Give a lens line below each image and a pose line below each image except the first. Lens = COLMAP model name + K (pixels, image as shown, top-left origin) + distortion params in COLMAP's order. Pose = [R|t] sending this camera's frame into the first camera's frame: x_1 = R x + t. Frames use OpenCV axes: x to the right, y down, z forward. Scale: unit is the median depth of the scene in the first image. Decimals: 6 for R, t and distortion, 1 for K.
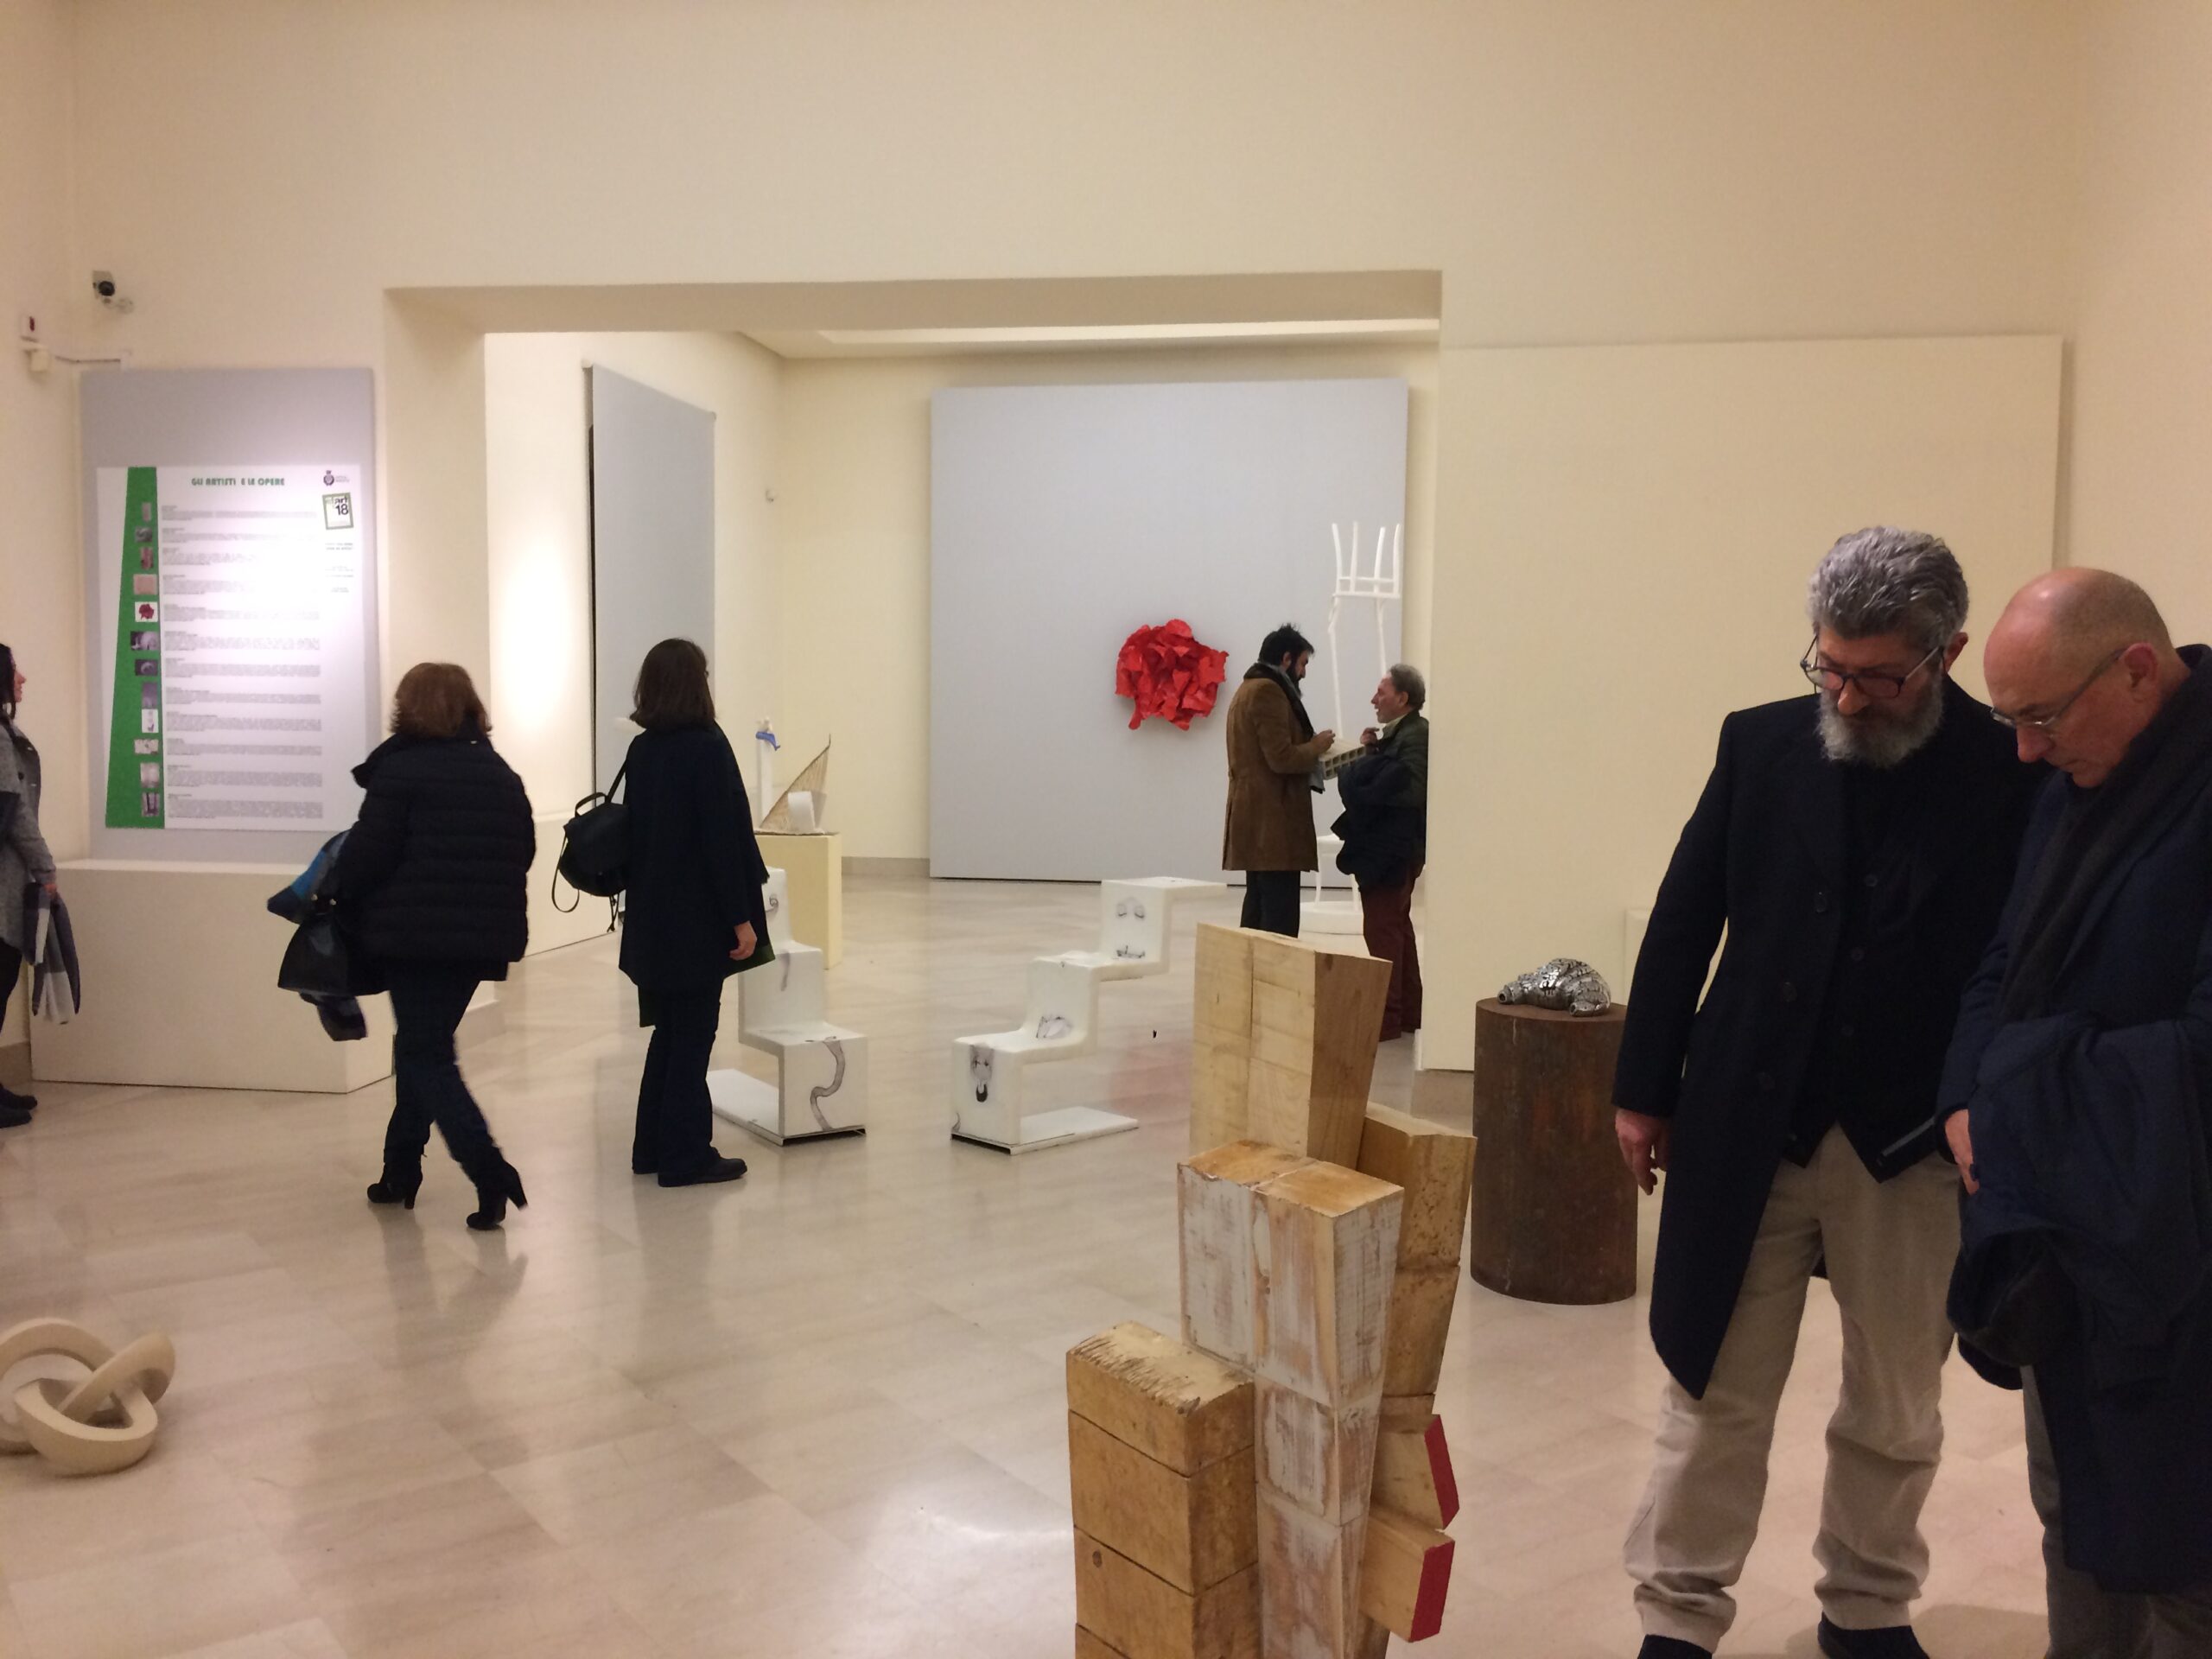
lens RADIAL K [[1870.4, 0, 1108.2], [0, 1870.4, 825.4], [0, 0, 1]] dist [0.088526, -0.139408]
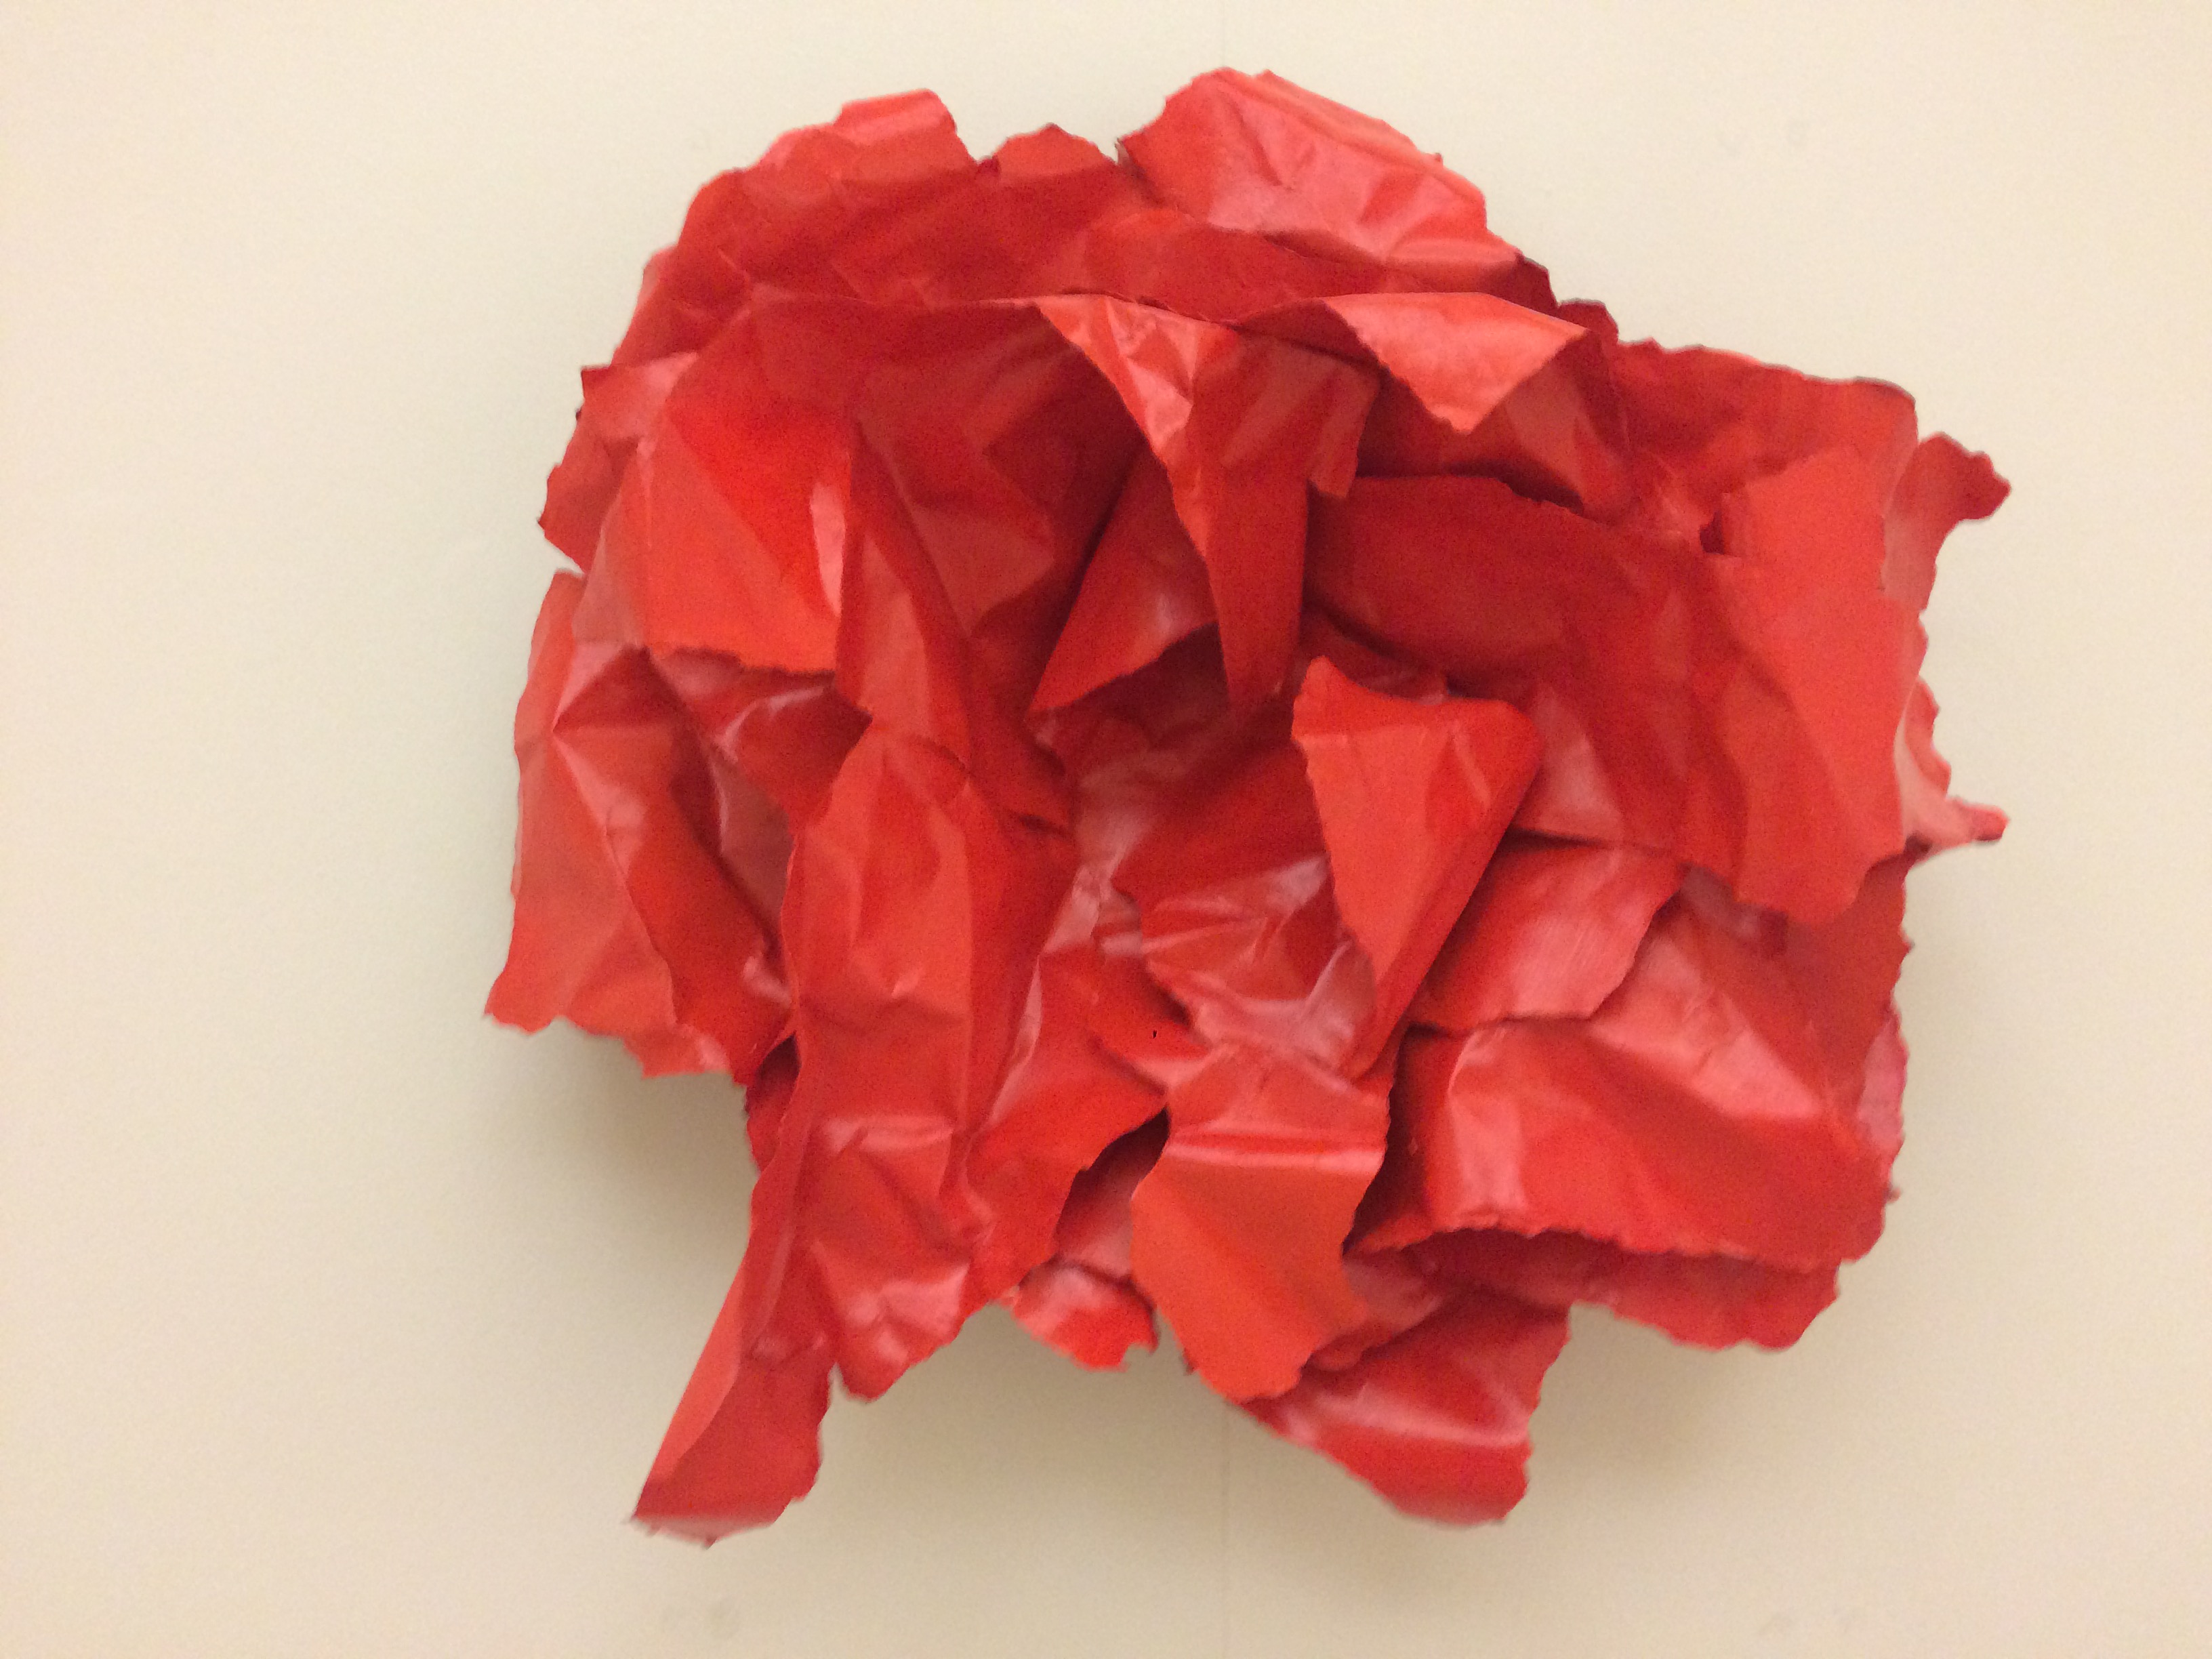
lens RADIAL K [[1870.4, 0, 1101.6], [0, 1870.4, 807.8], [0, 0, 1]] dist [0.088526, -0.139408]
pose [[0.991010, 0.006458, 0.133635, 0.038588], [0.015273, 0.986844, -0.160950, -0.142597], [-0.132917, 0.161544, 0.977874, 1.989787]]
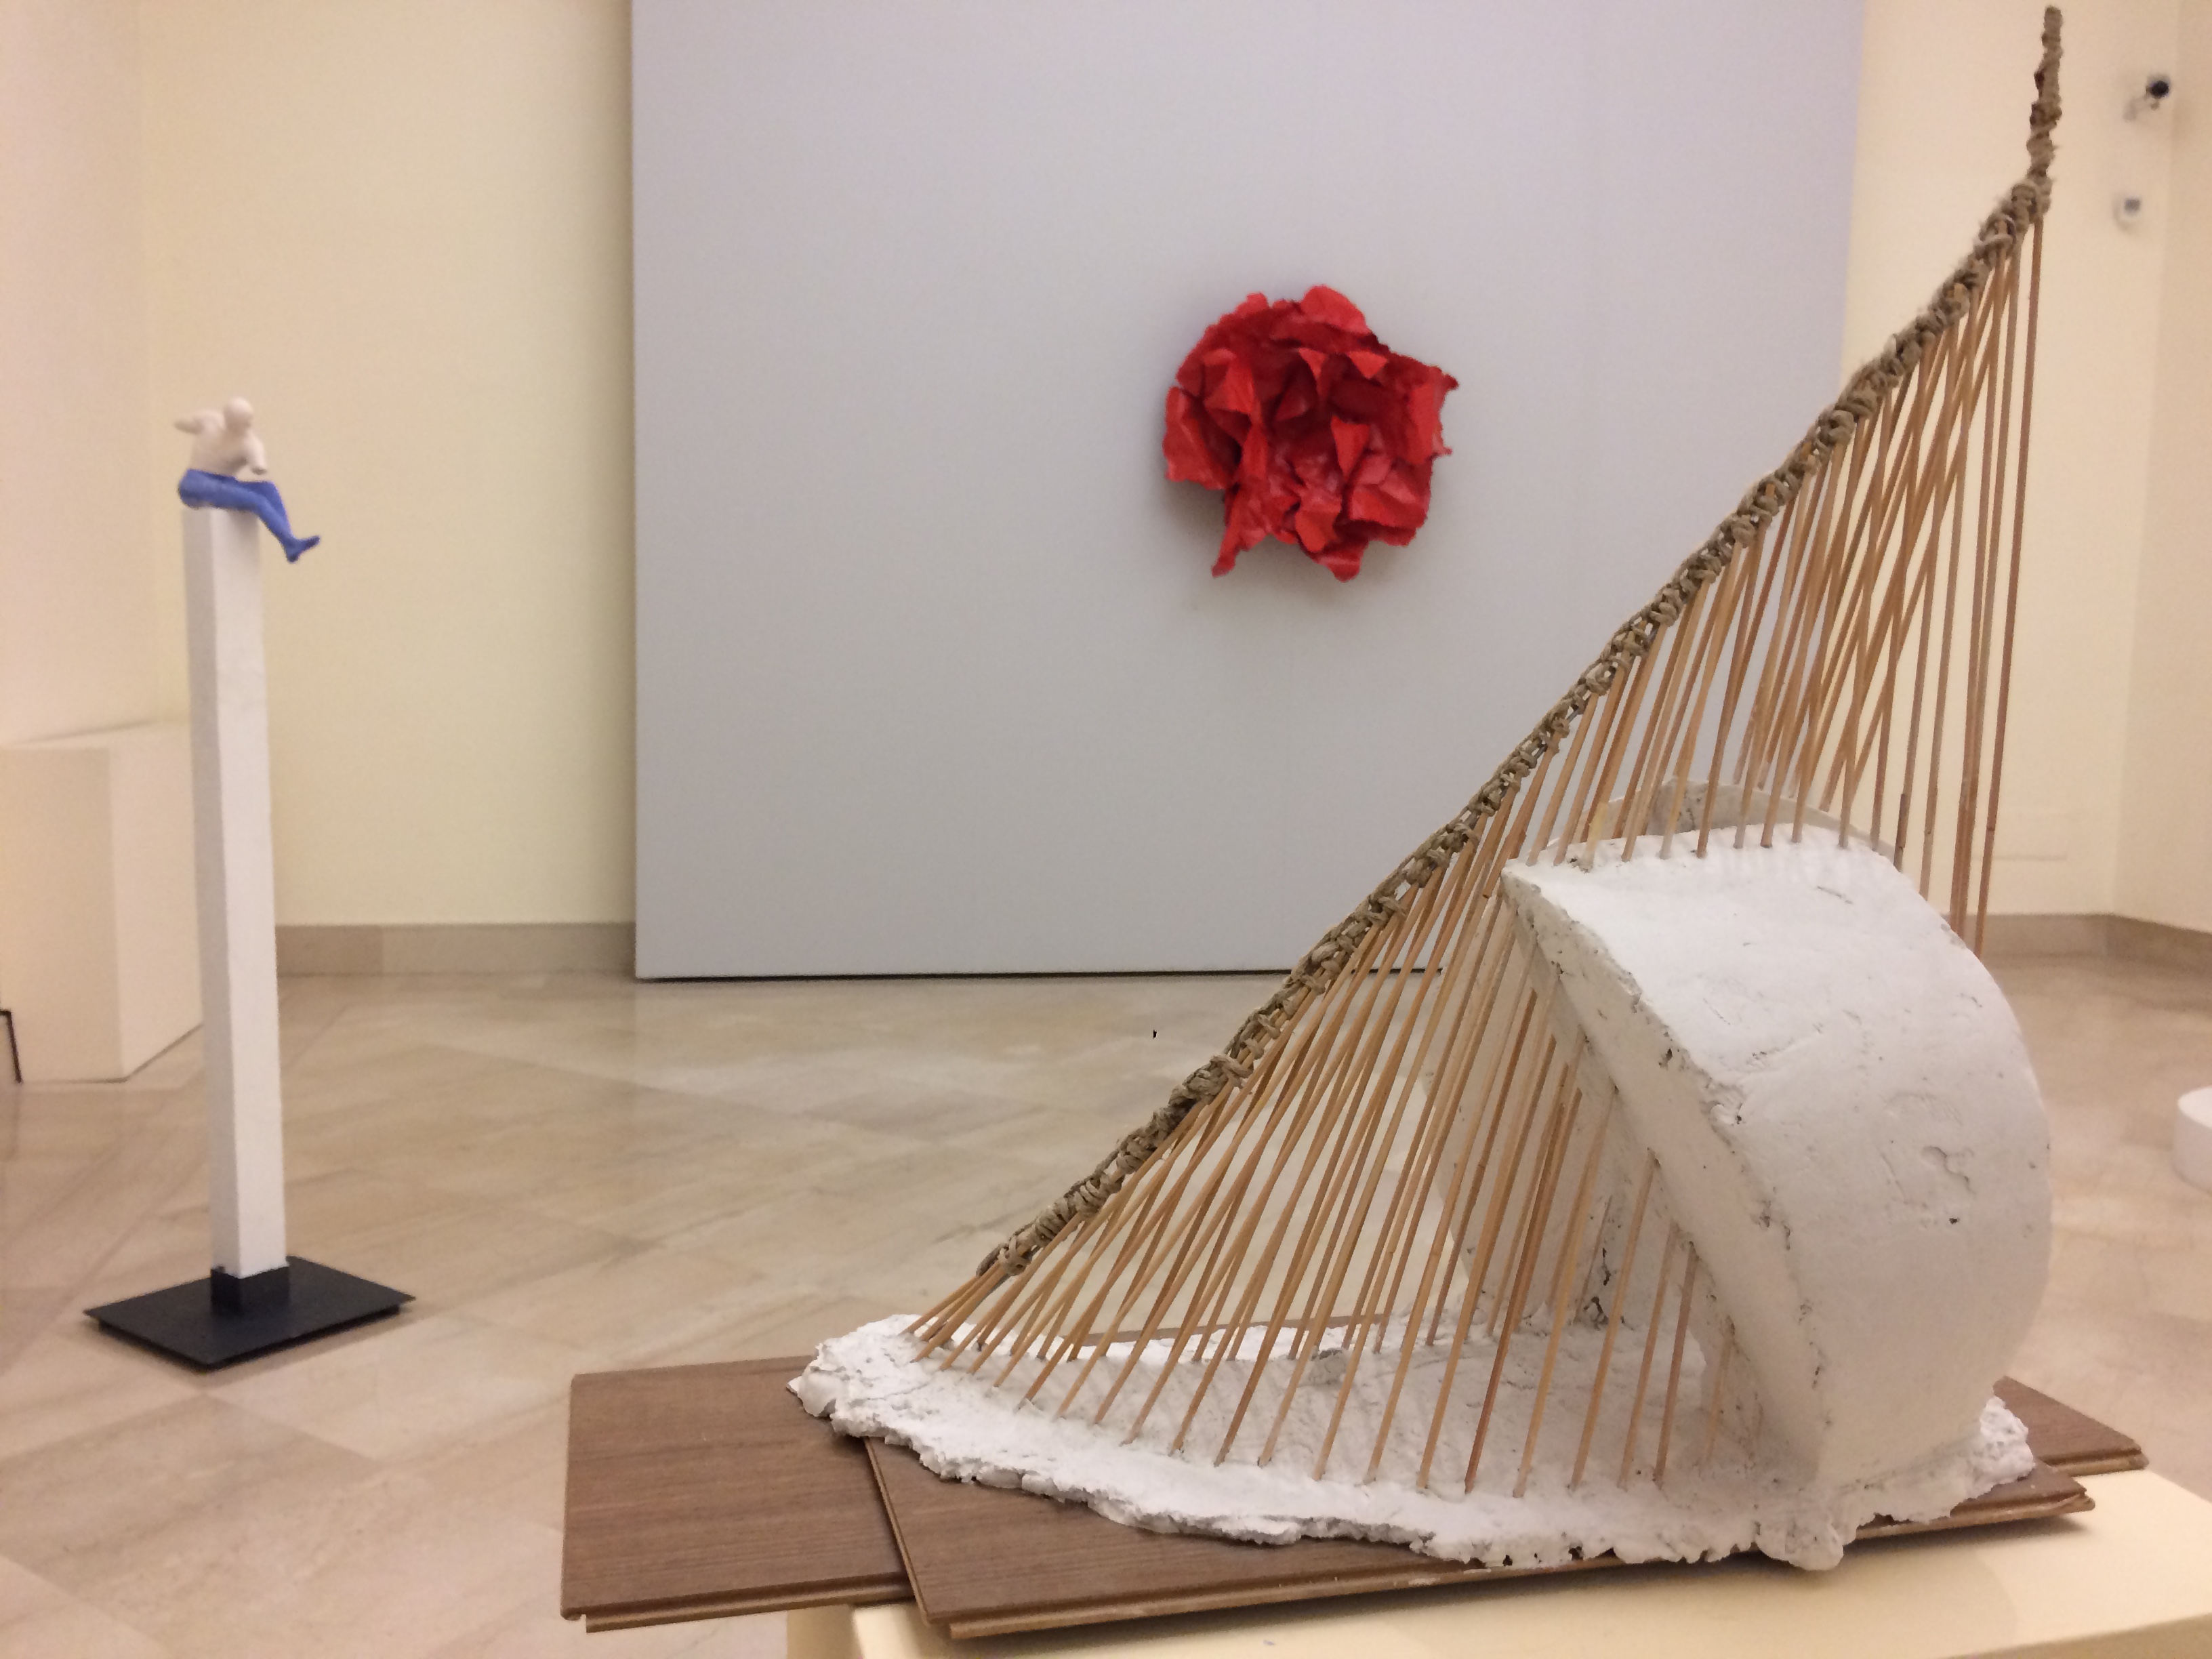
lens RADIAL K [[1870.4, 0, 1107.9], [0, 1870.4, 826.7], [0, 0, 1]] dist [0.088526, -0.139408]
pose [[0.939332, -0.024415, 0.342138, -0.298962], [0.012994, 0.999280, 0.035635, -0.030581], [-0.342762, -0.029027, 0.938974, 1.397815]]
